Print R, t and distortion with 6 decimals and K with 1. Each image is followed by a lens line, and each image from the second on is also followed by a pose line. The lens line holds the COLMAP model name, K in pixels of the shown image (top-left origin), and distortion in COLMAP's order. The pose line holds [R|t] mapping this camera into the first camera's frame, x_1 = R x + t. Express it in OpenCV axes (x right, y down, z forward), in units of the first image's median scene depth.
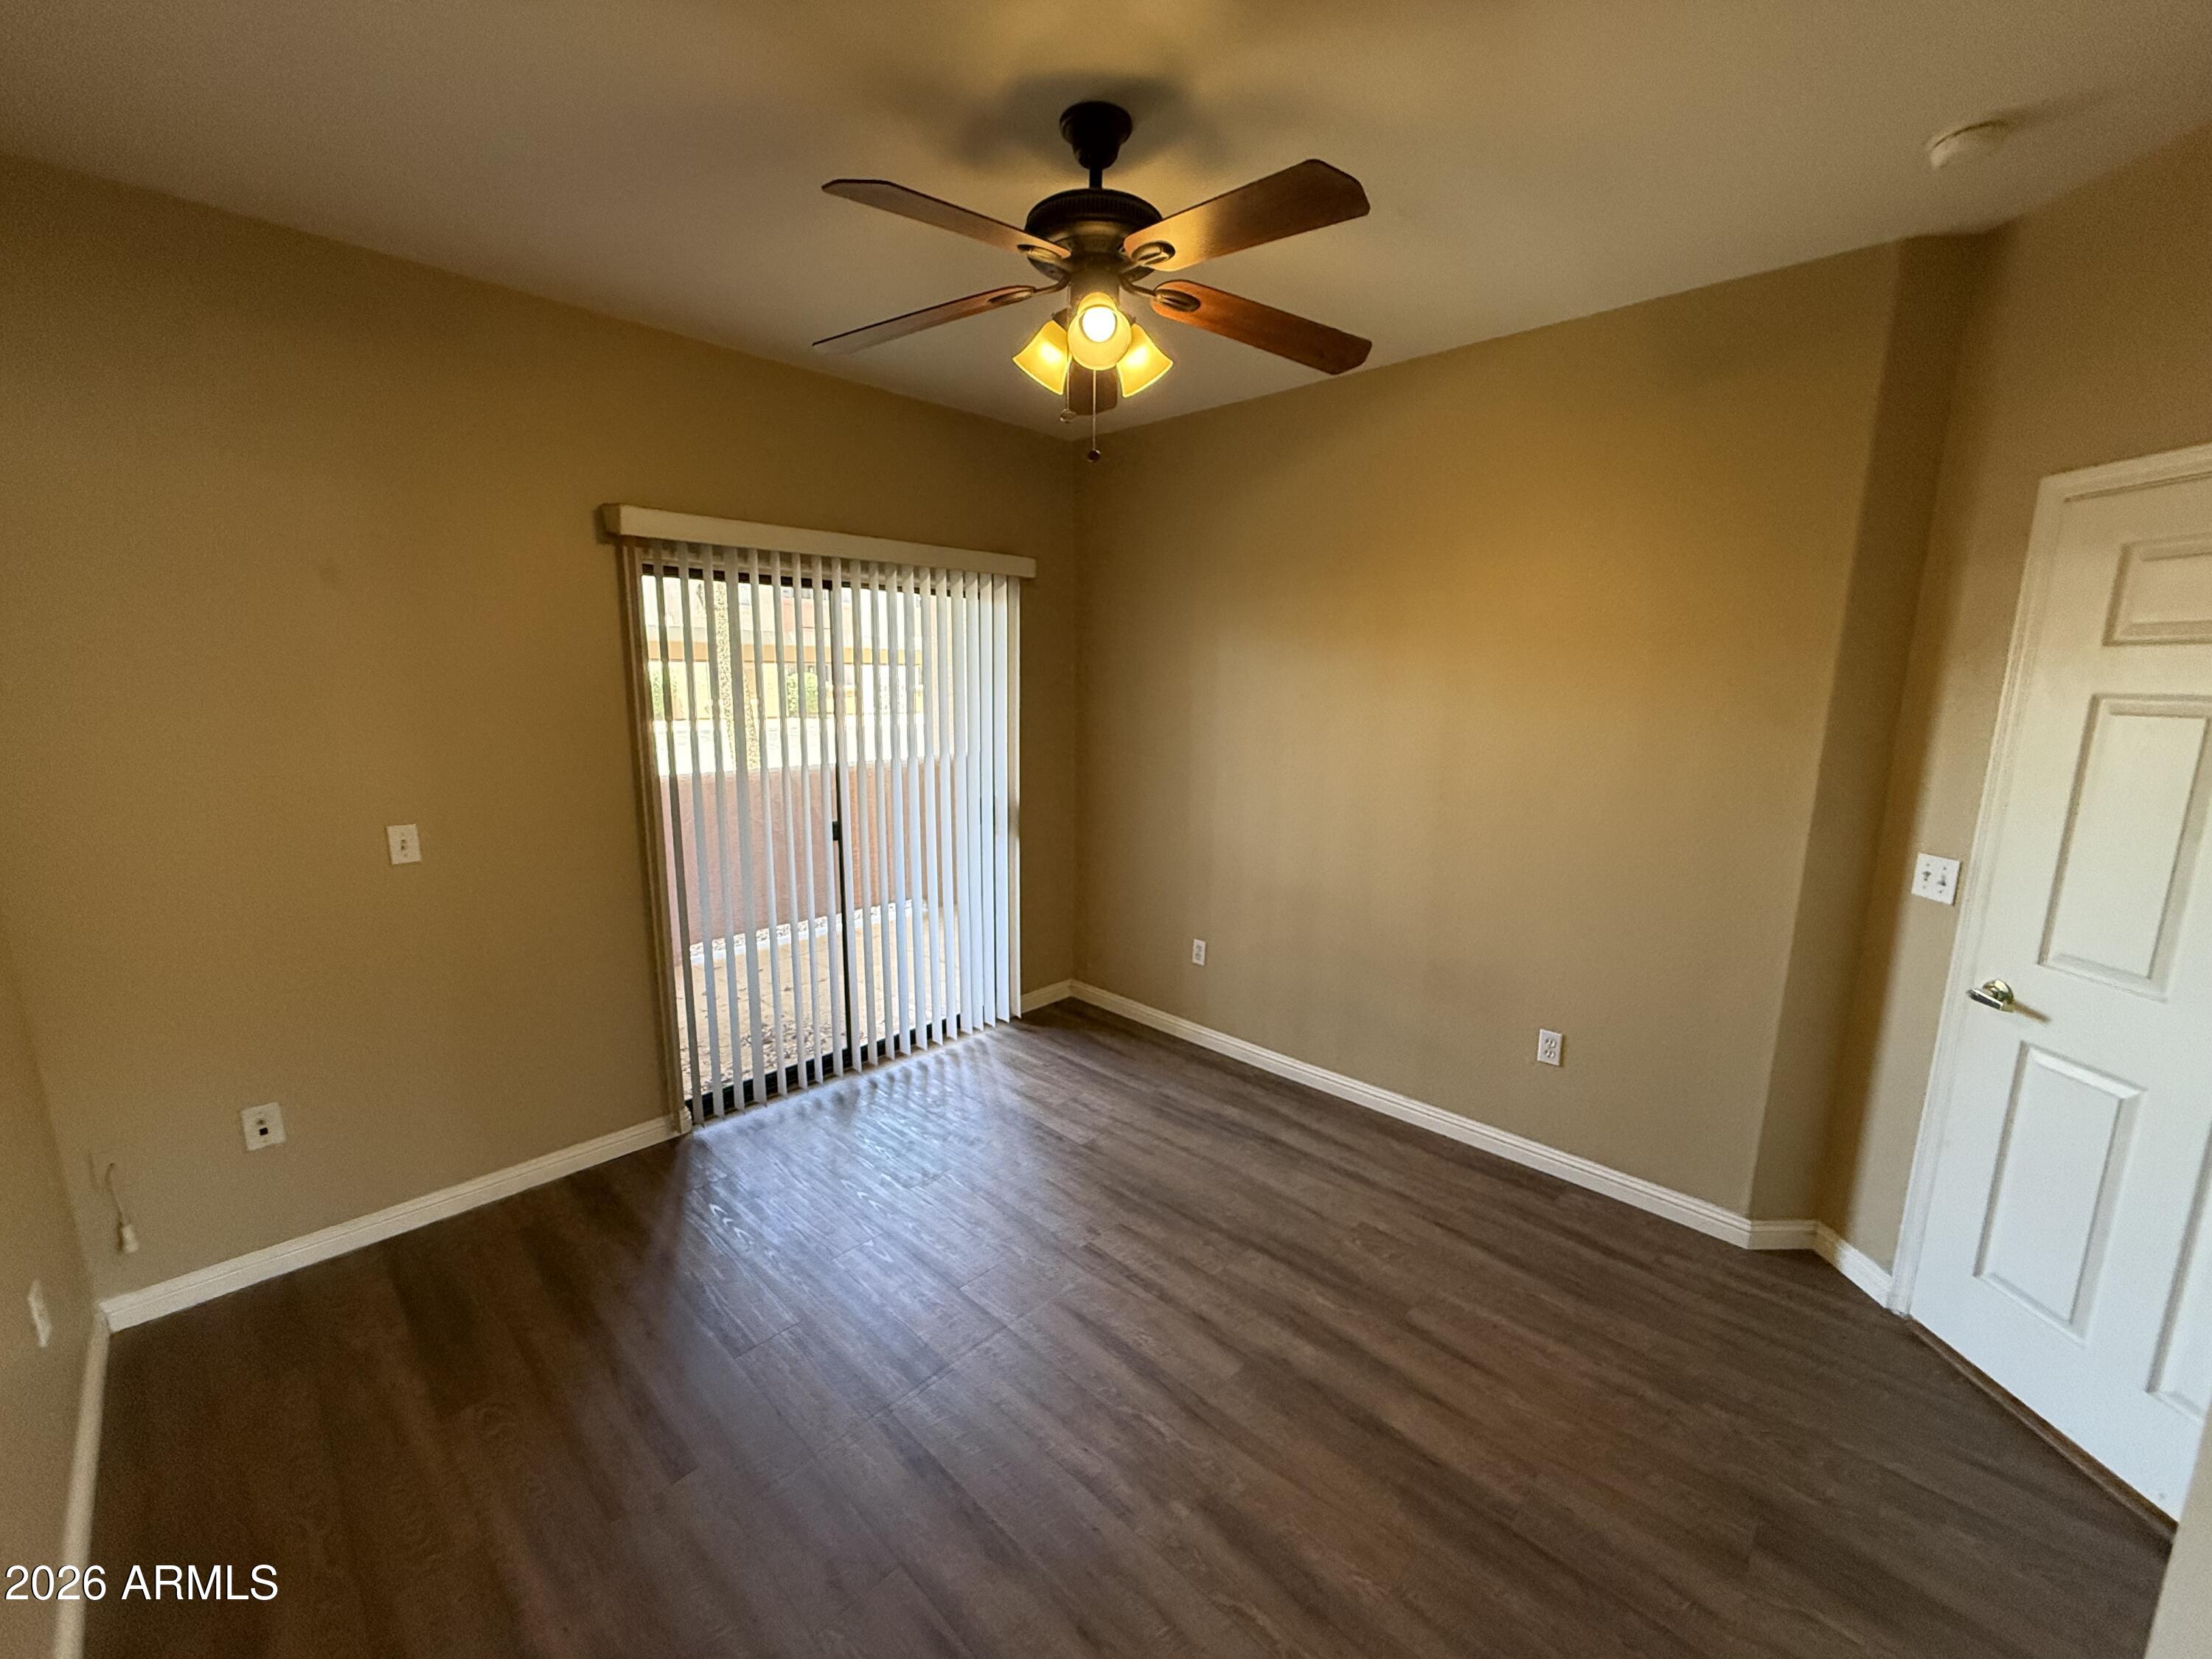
lens RADIAL K [[879.4, 0, 1103.2], [0, 879.4, 835.0], [0, 0, 1]] dist [0.000118, 0.000188]
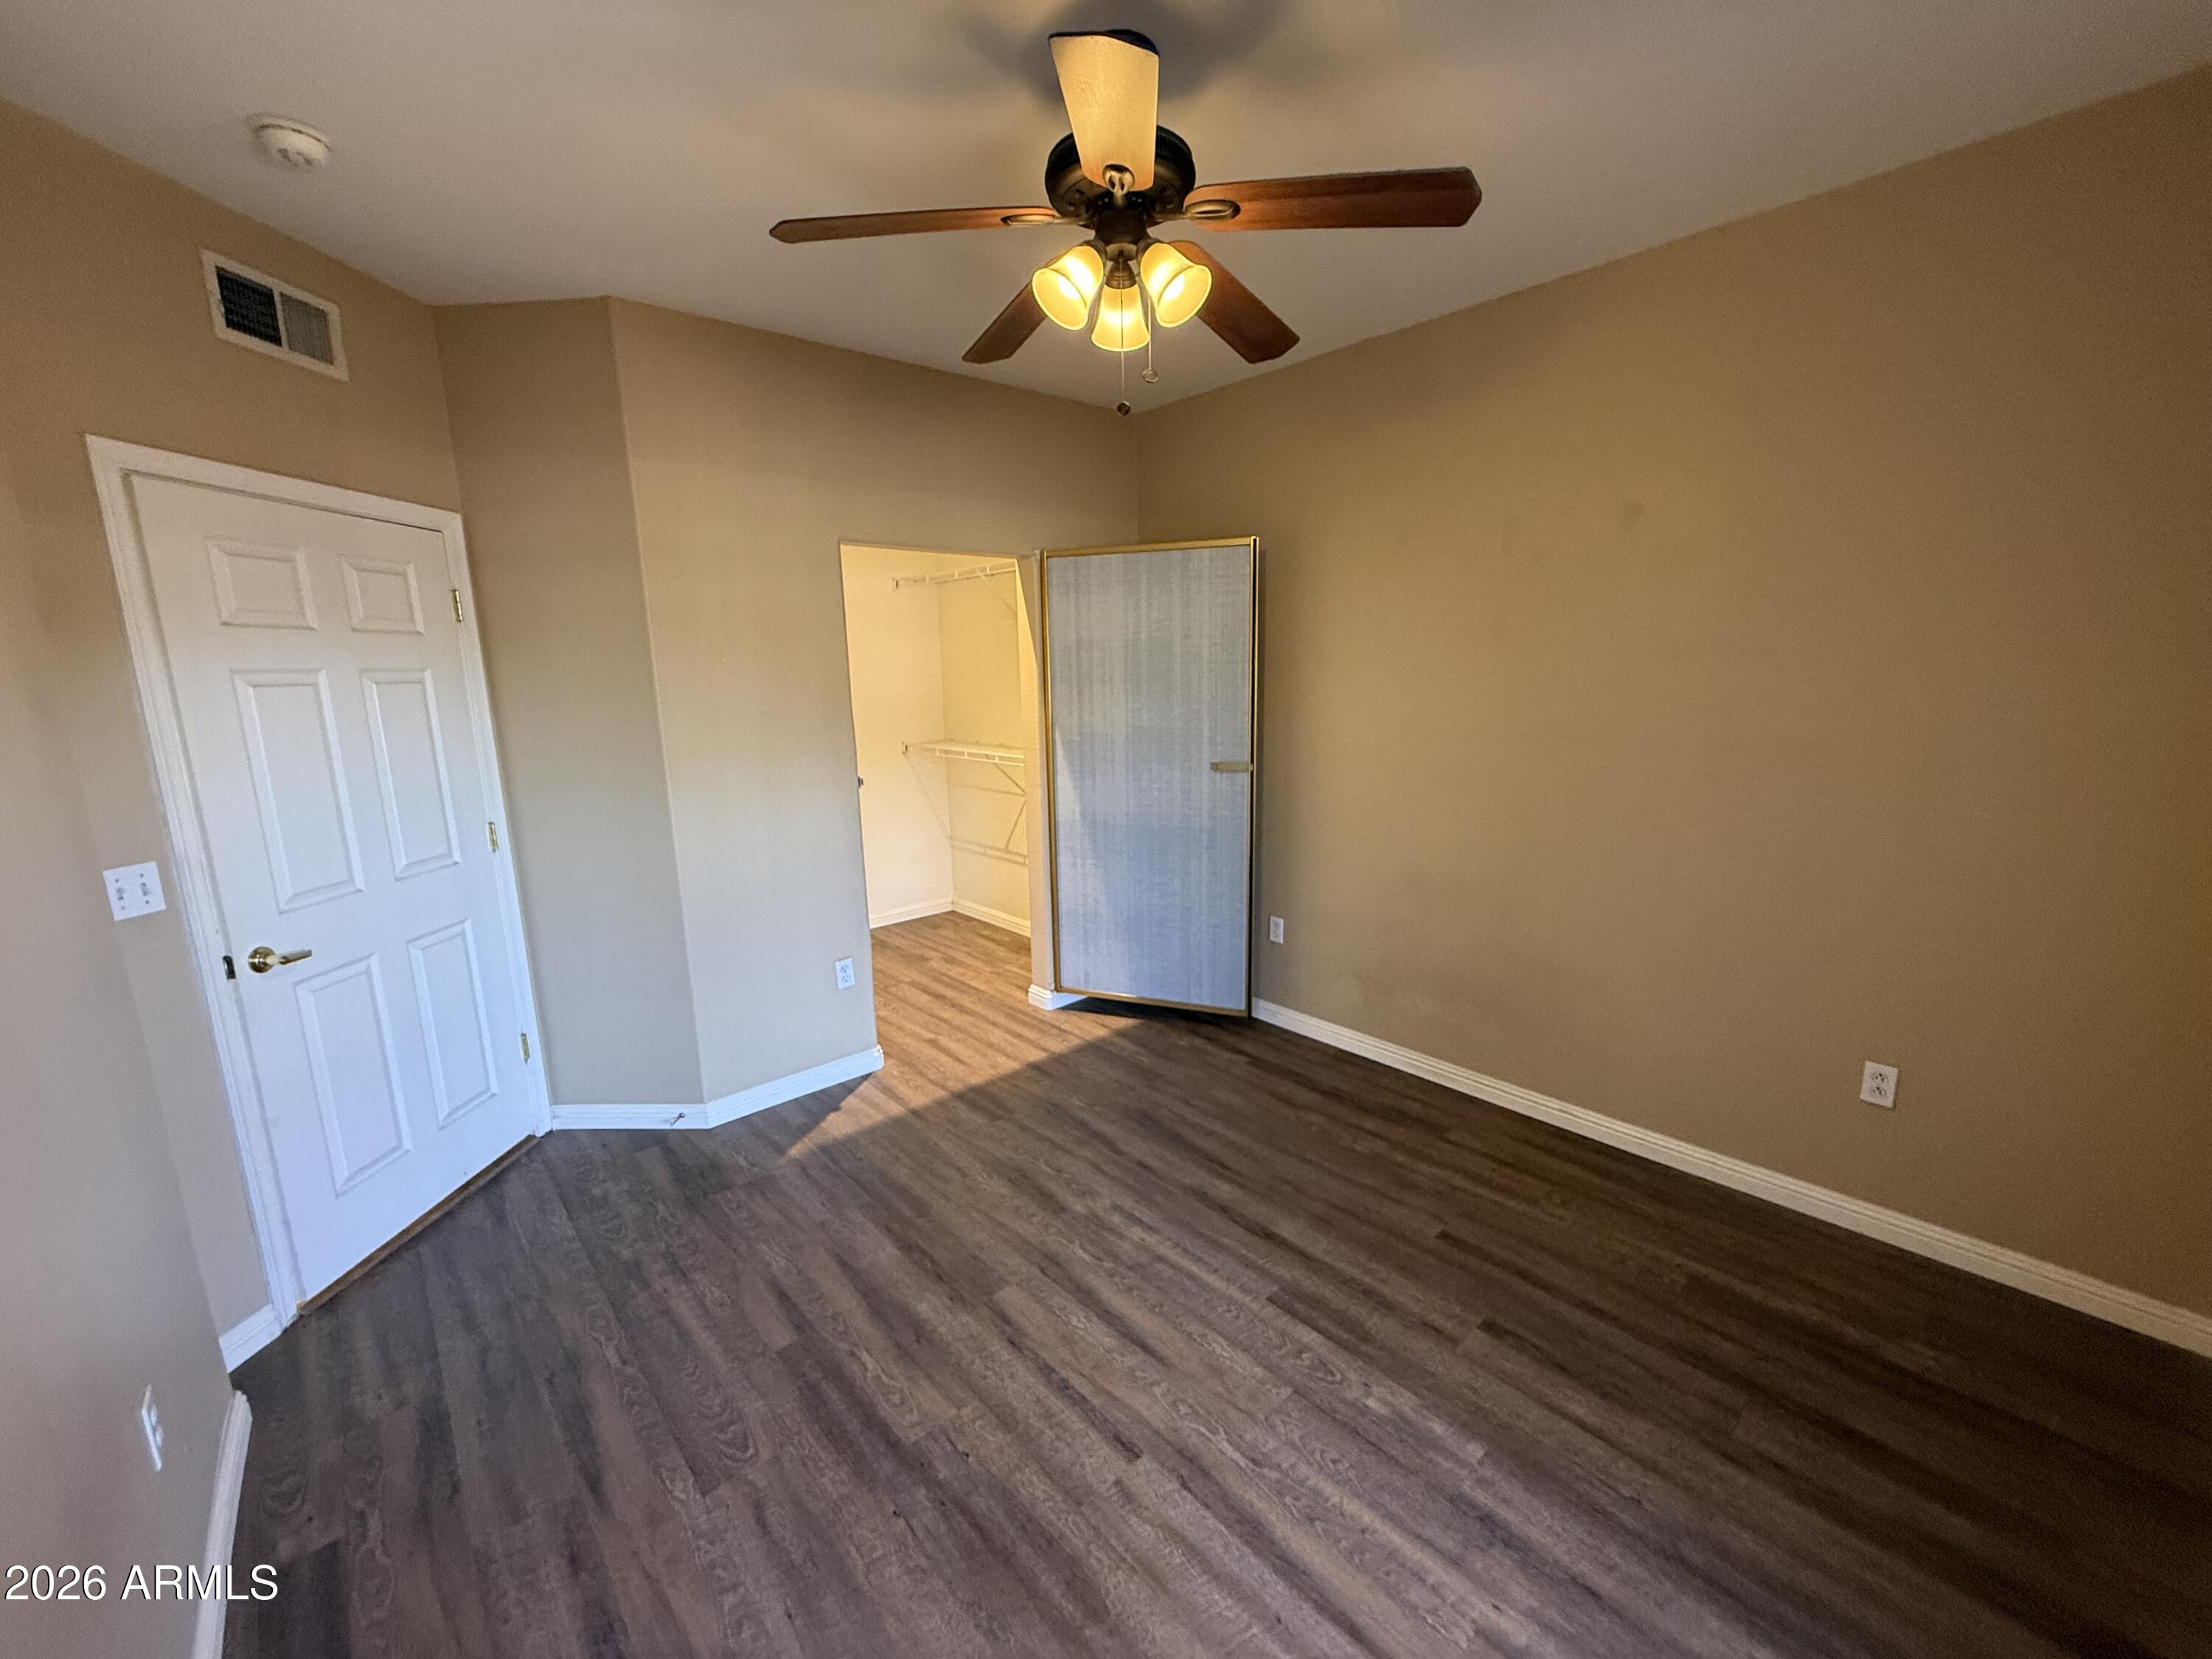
lens RADIAL K [[886.6, 0, 1107.5], [0, 886.6, 825.6], [0, 0, 1]] dist [0.001101, -0.000096]
pose [[-0.997246, -0.001434, 0.074149, -0.054295], [0.024991, 0.934840, 0.354189, -0.285942], [-0.069826, 0.355067, -0.932230, 1.688667]]
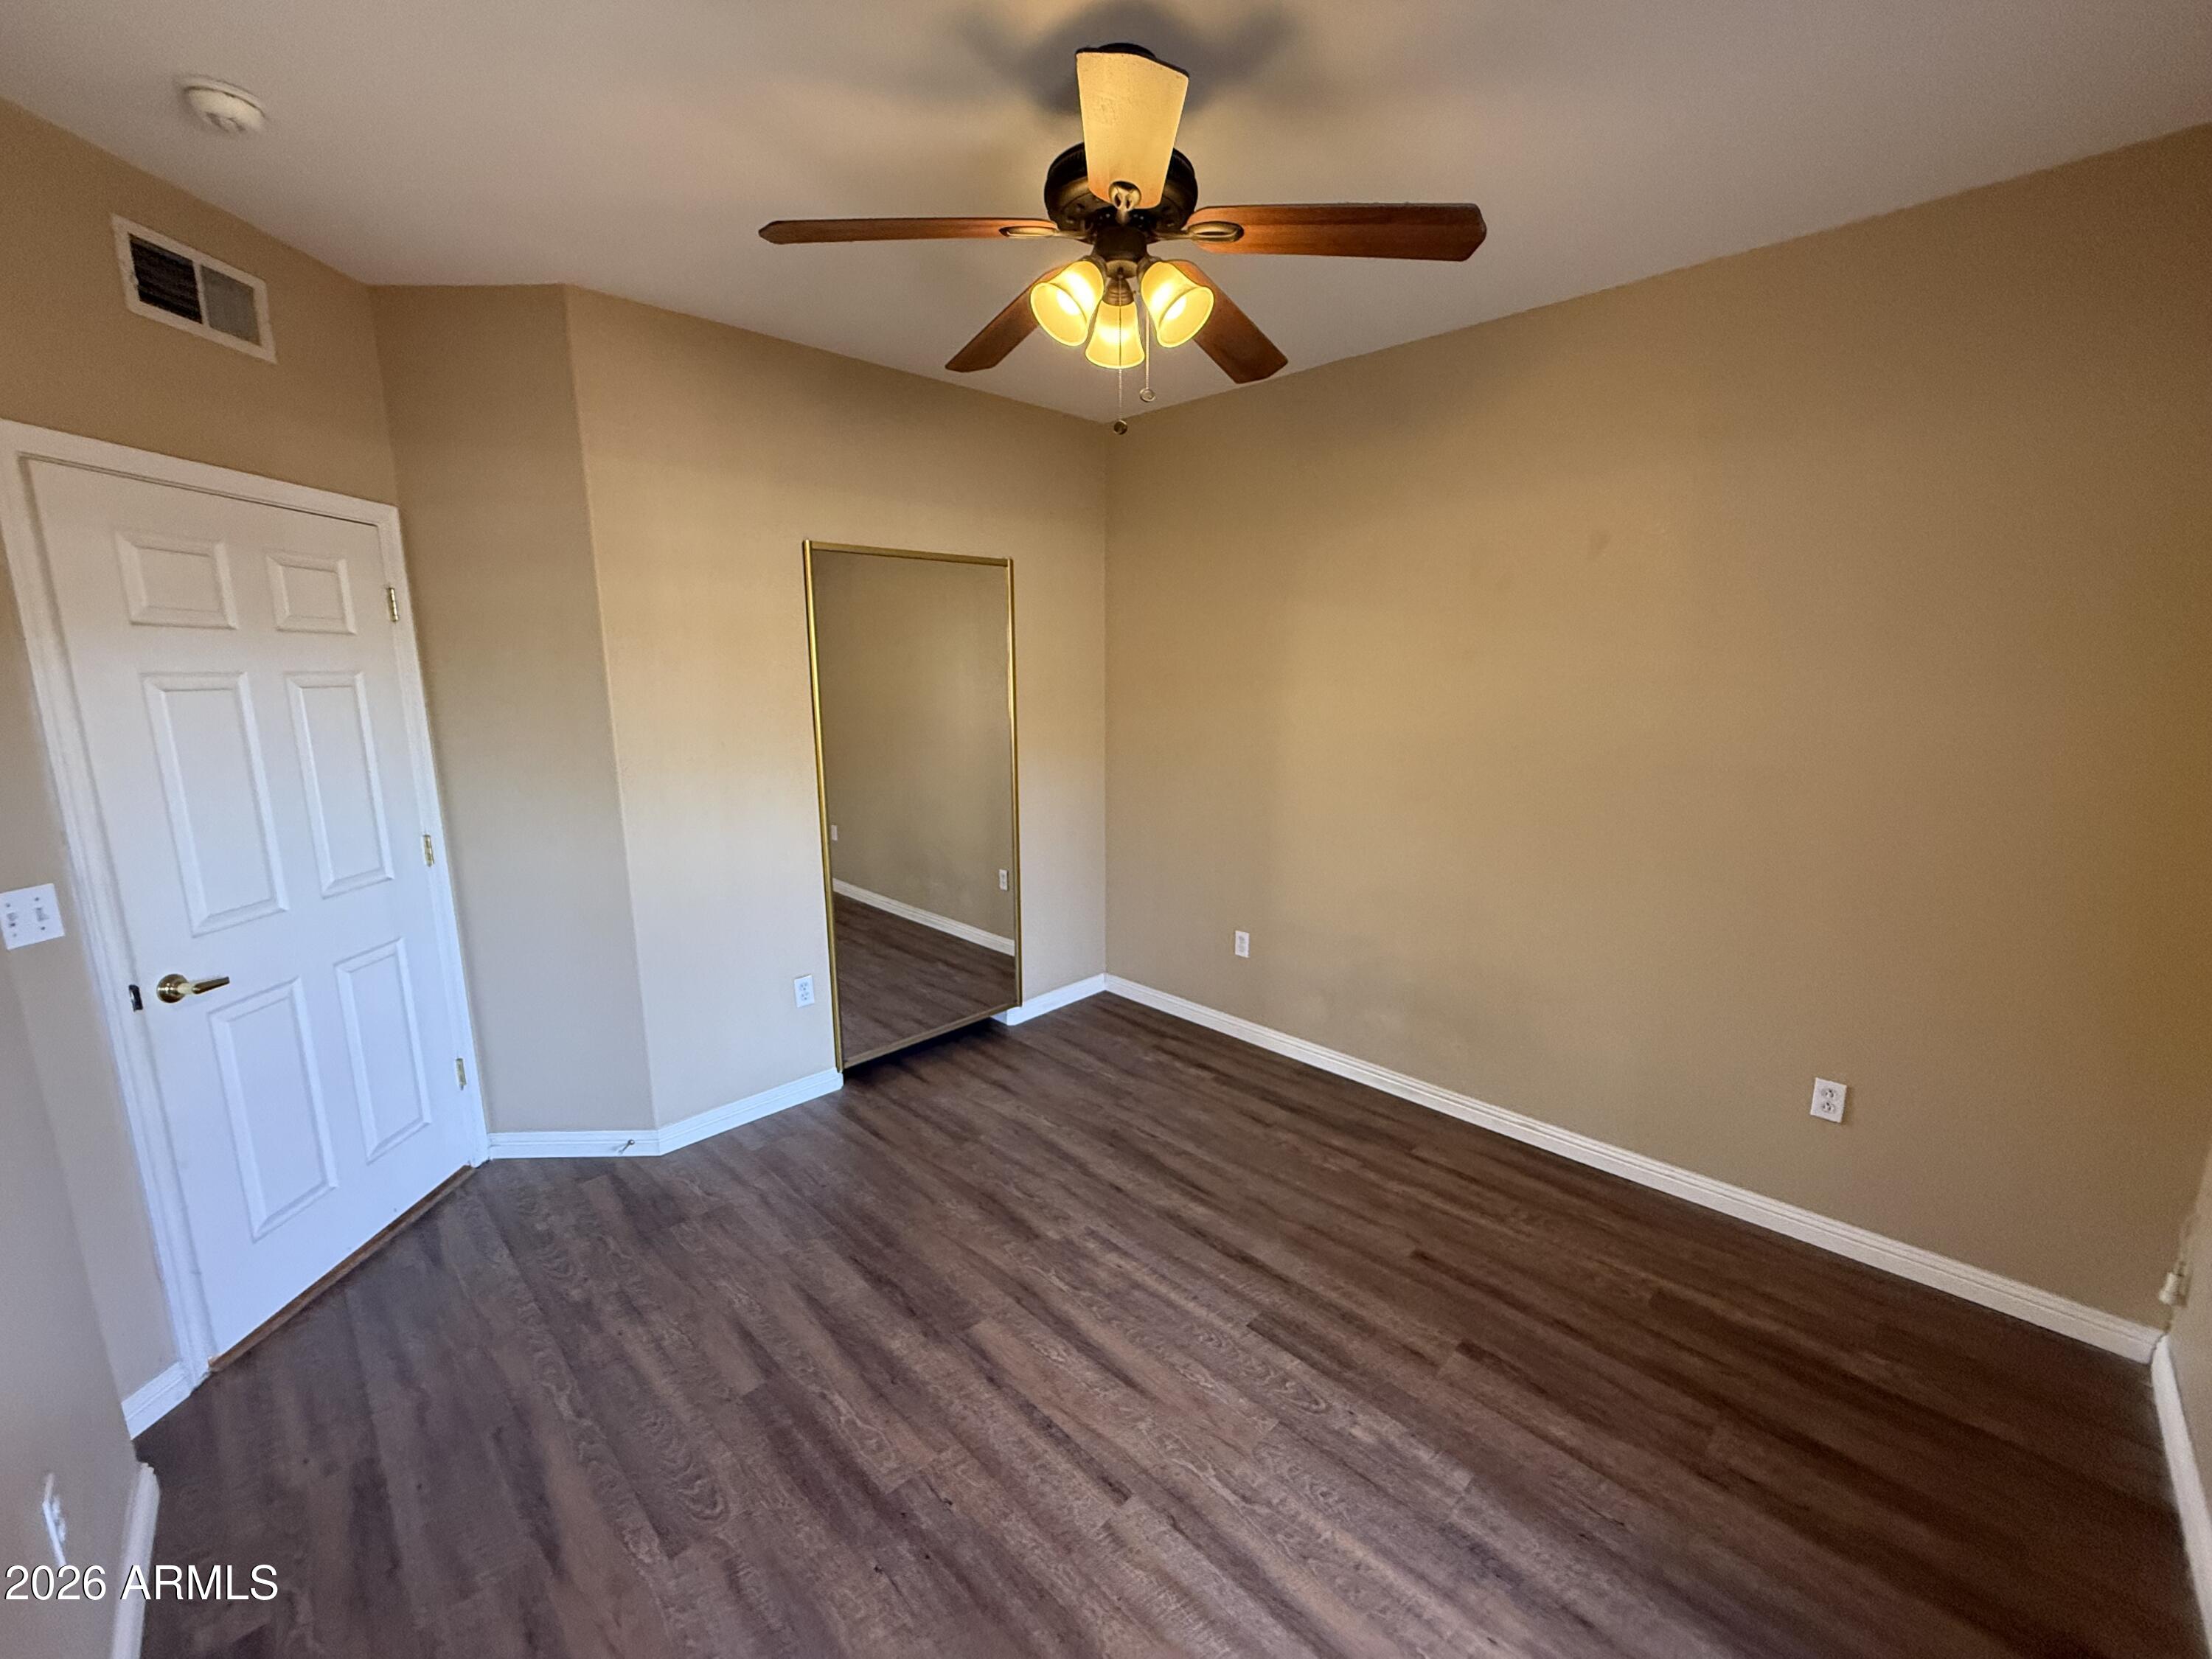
lens RADIAL K [[886.6, 0, 1107.5], [0, 886.6, 825.6], [0, 0, 1]] dist [0.001101, -0.000096]
pose [[-0.999904, -0.009177, 0.010398, -0.008938], [-0.004923, 0.935801, 0.352494, -0.301057], [-0.012966, 0.352408, -0.935756, 1.667052]]
